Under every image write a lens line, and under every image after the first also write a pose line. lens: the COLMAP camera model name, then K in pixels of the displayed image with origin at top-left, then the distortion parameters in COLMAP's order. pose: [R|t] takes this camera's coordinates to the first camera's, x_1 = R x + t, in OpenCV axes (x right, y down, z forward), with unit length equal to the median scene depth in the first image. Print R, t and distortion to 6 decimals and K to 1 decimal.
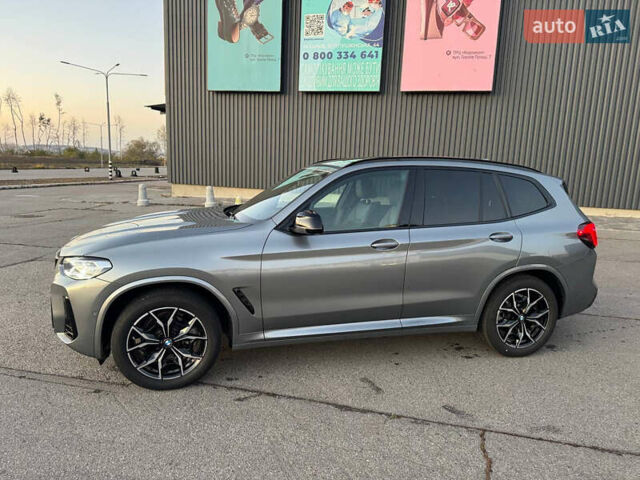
lens RADIAL K [[448.1, 0, 320.0], [0, 448.1, 240.0], [0, 0, 1]] dist [0.064779, -0.092804]
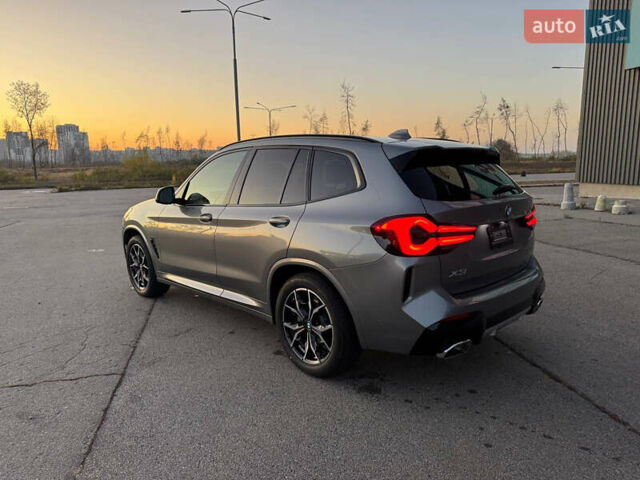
lens RADIAL K [[448.1, 0, 320.0], [0, 448.1, 240.0], [0, 0, 1]] dist [0.064779, -0.092804]
pose [[0.477586, 0.098782, -0.873014, 1.133440], [-0.106925, 0.992808, 0.053843, -0.023668], [0.872054, 0.067632, 0.484714, 0.618440]]
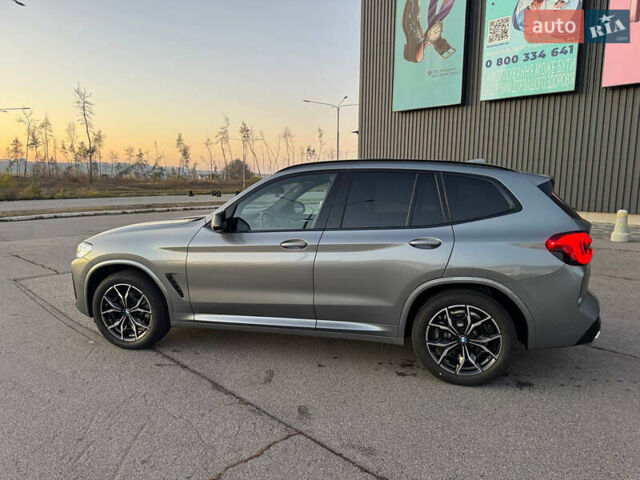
lens RADIAL K [[448.1, 0, 320.0], [0, 448.1, 240.0], [0, 0, 1]] dist [0.064779, -0.092804]
pose [[0.867512, 0.033339, -0.496297, 0.627197], [-0.054381, 0.998127, -0.028007, 0.022655], [0.494434, 0.051286, 0.867701, 0.112750]]
